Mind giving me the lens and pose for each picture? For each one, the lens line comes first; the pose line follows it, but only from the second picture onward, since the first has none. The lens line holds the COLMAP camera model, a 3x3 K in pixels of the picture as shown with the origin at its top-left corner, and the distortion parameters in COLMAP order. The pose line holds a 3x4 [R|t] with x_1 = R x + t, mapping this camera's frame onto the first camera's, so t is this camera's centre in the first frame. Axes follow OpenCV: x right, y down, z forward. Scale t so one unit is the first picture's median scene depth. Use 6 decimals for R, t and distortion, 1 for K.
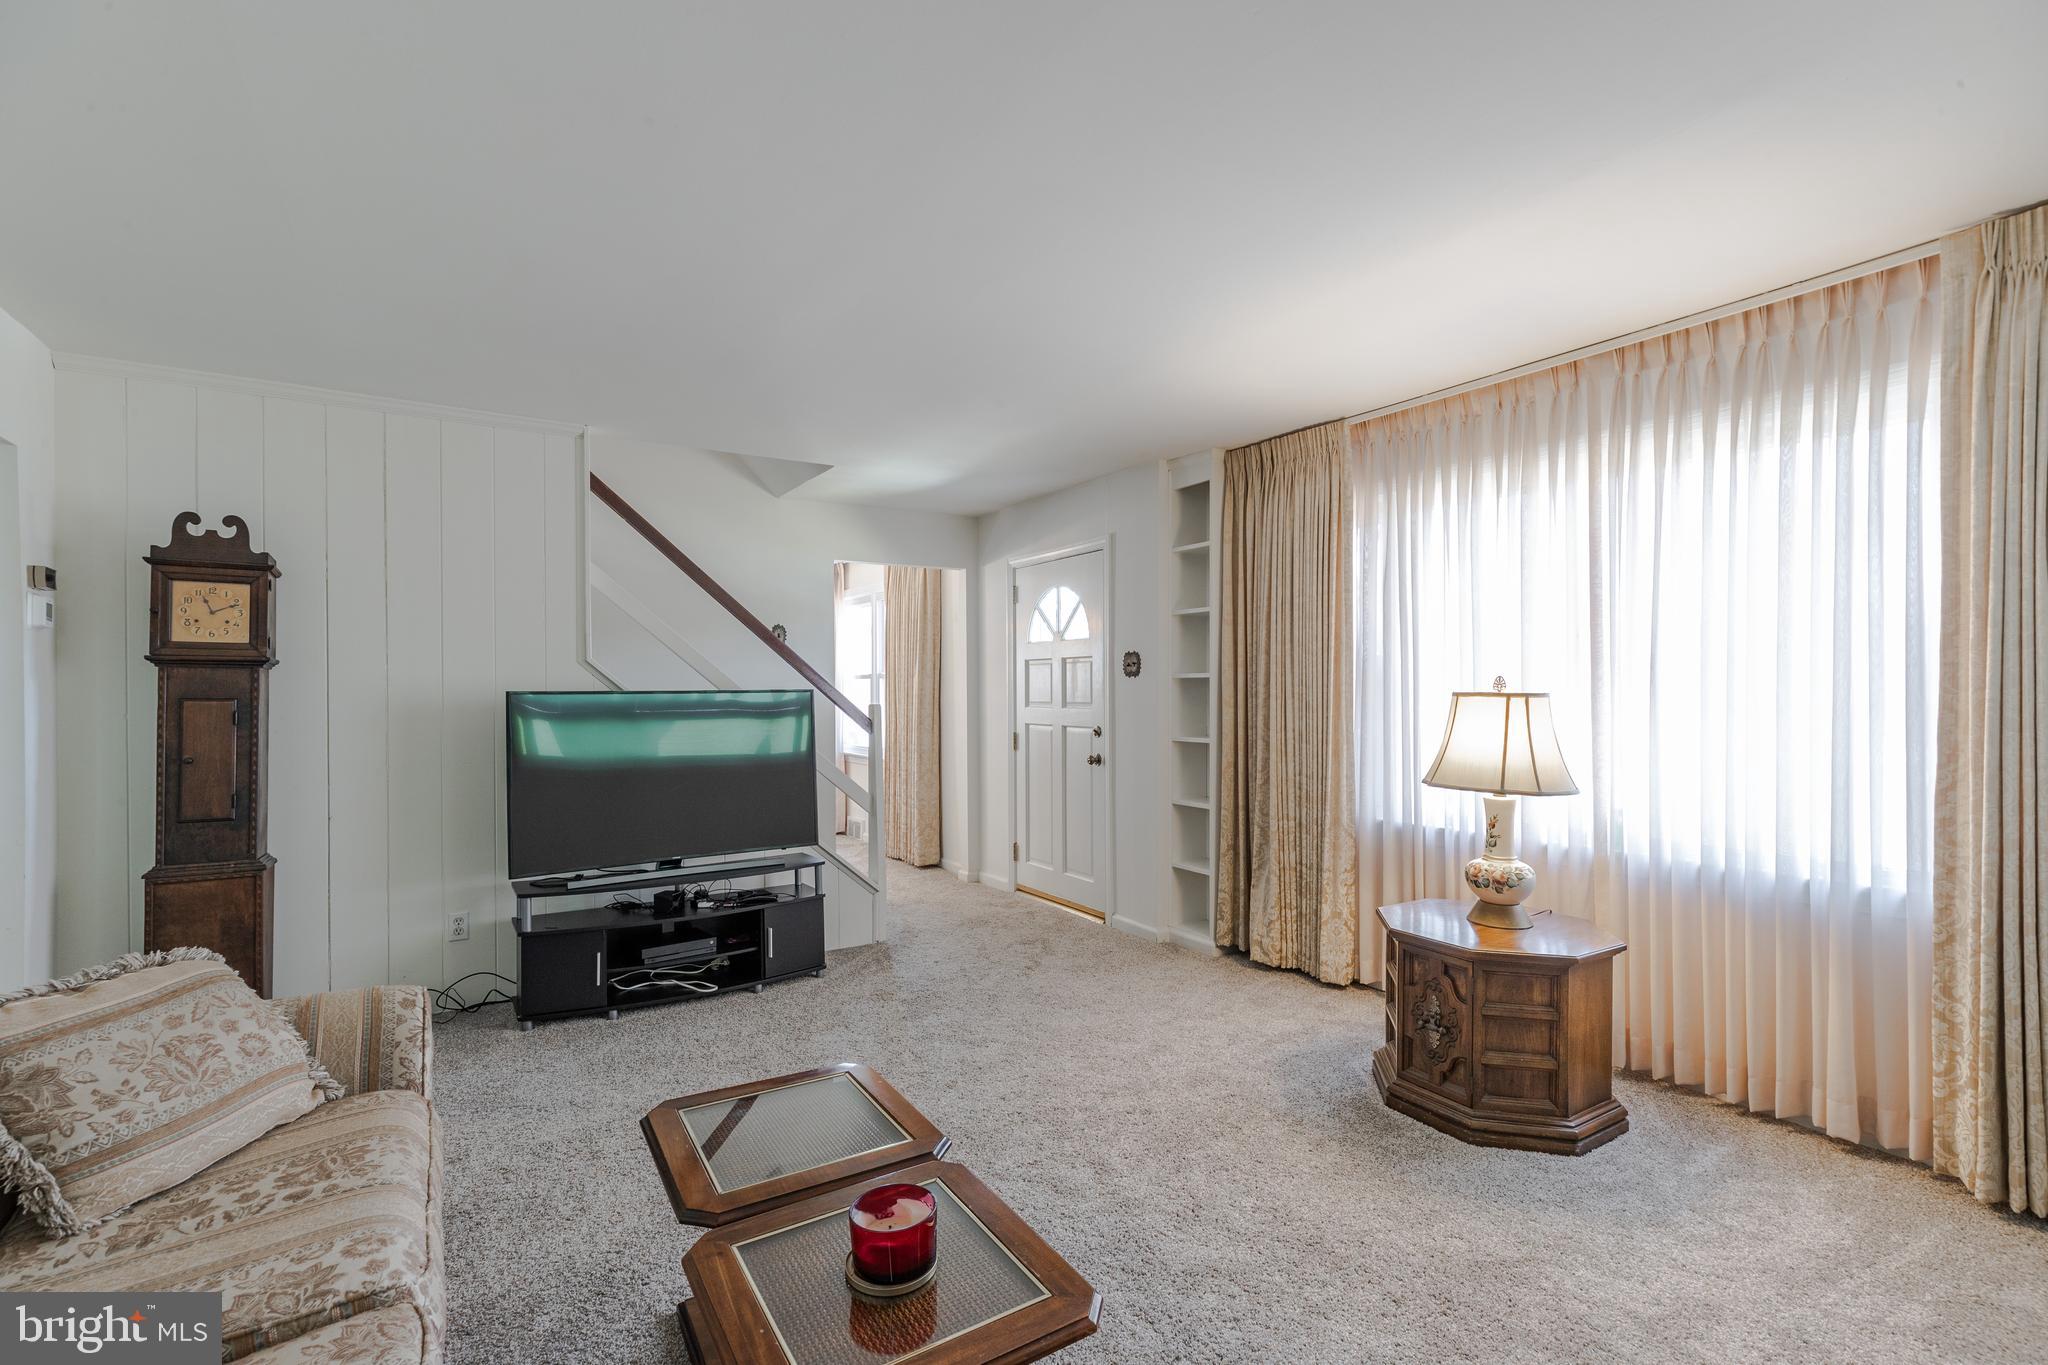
lens RADIAL K [[919.6, 0, 1009.6], [0, 919.6, 699.1], [0, 0, 1]] dist [0.002684, 0.000151]
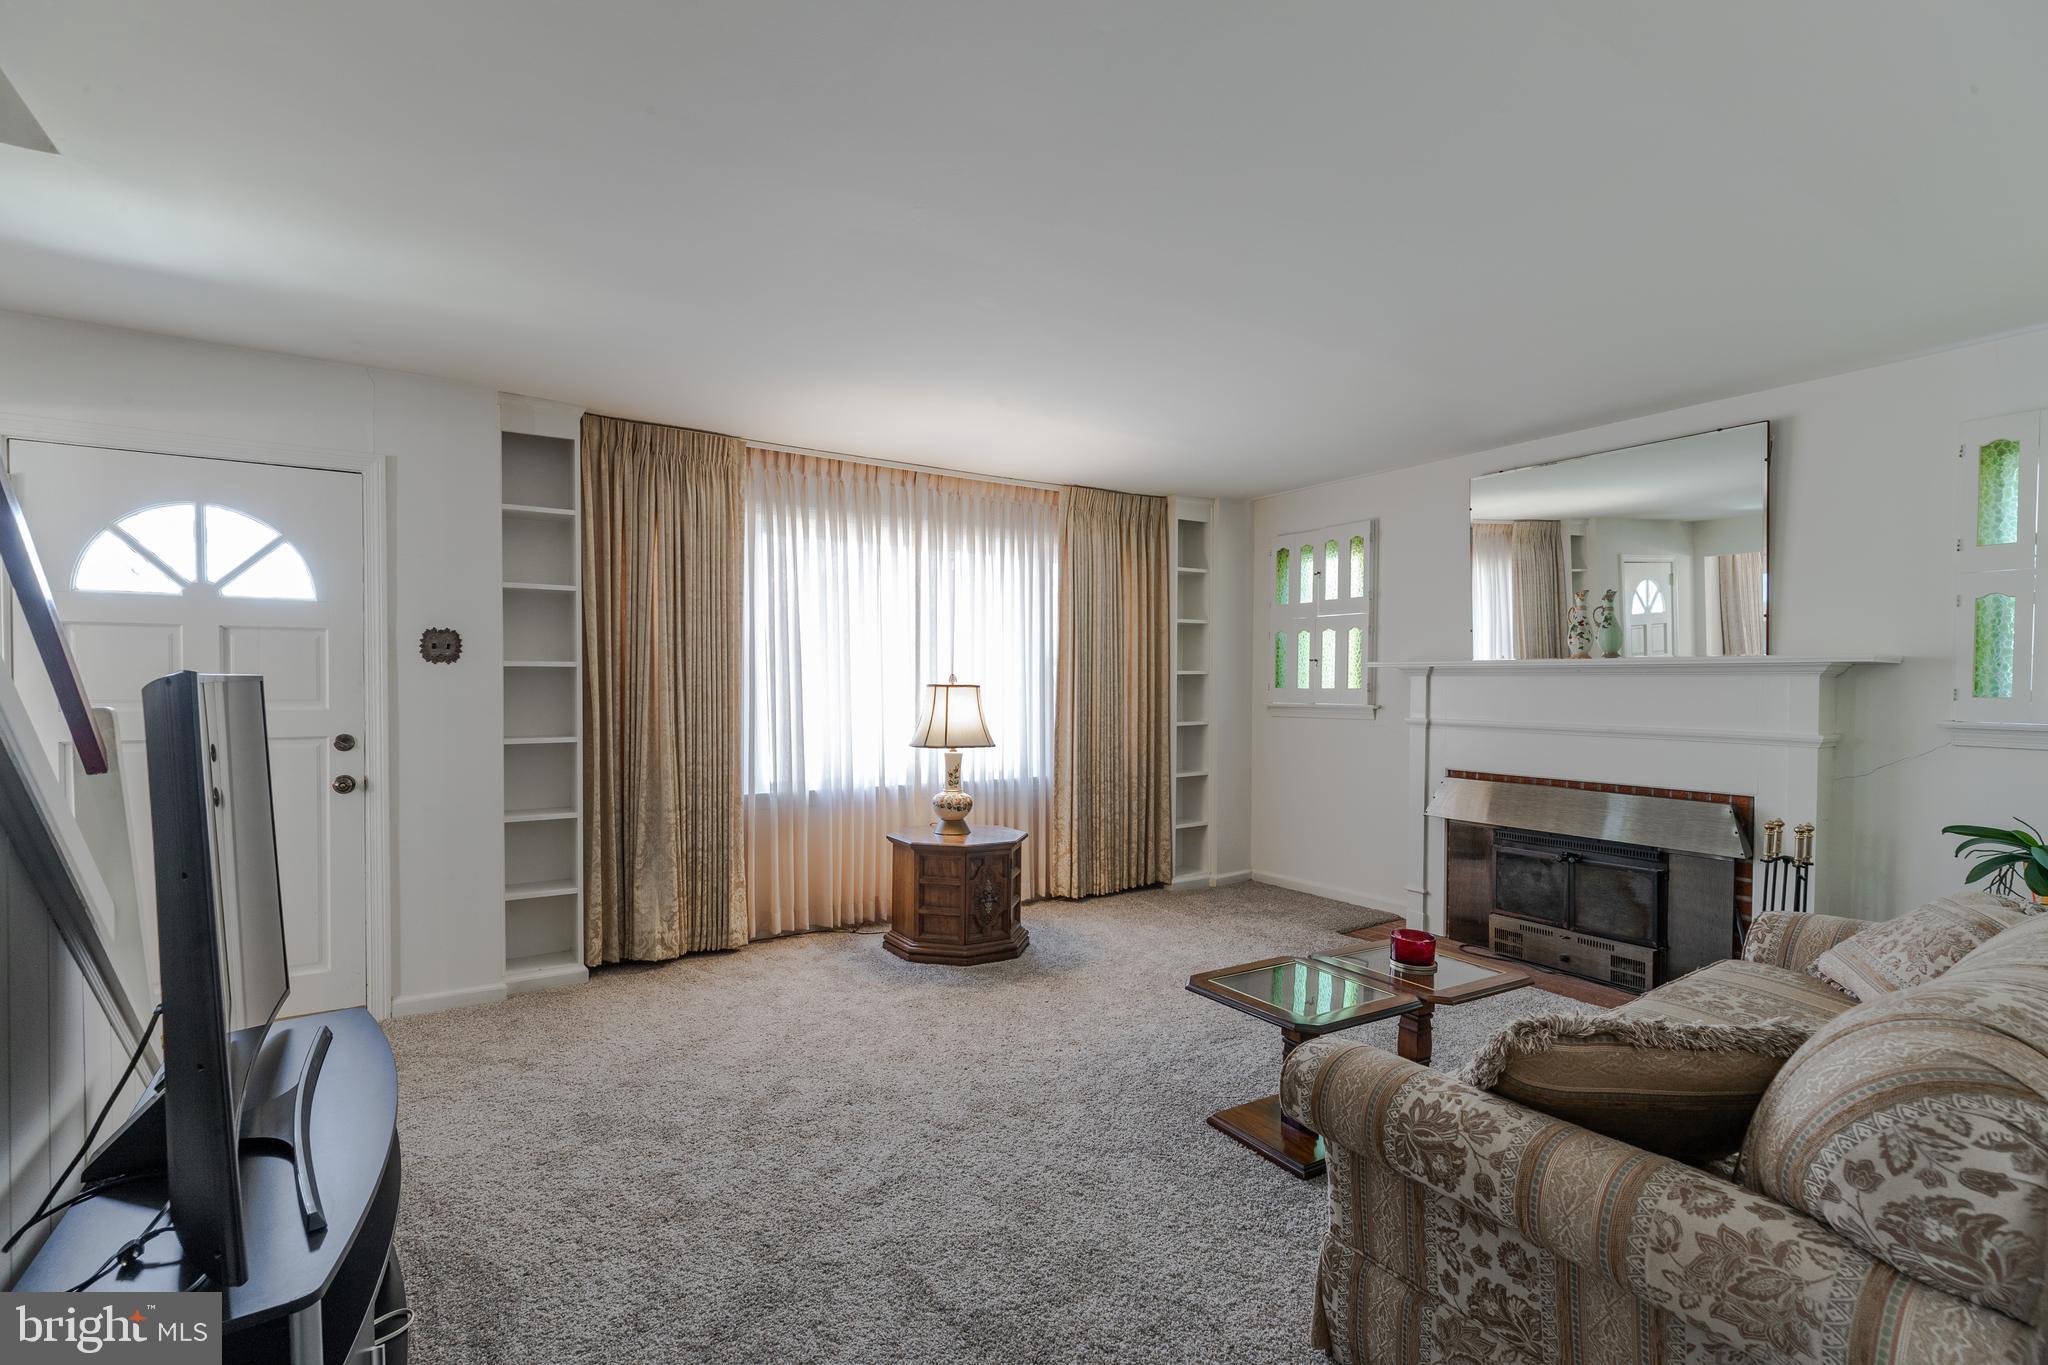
lens RADIAL K [[919.6, 0, 1009.6], [0, 919.6, 699.1], [0, 0, 1]] dist [0.002684, 0.000151]
pose [[0.000504, -0.009881, 0.999951, -0.723930], [0.009245, 0.999908, 0.009876, 0.002635], [-0.999957, 0.009240, 0.000596, 0.644798]]
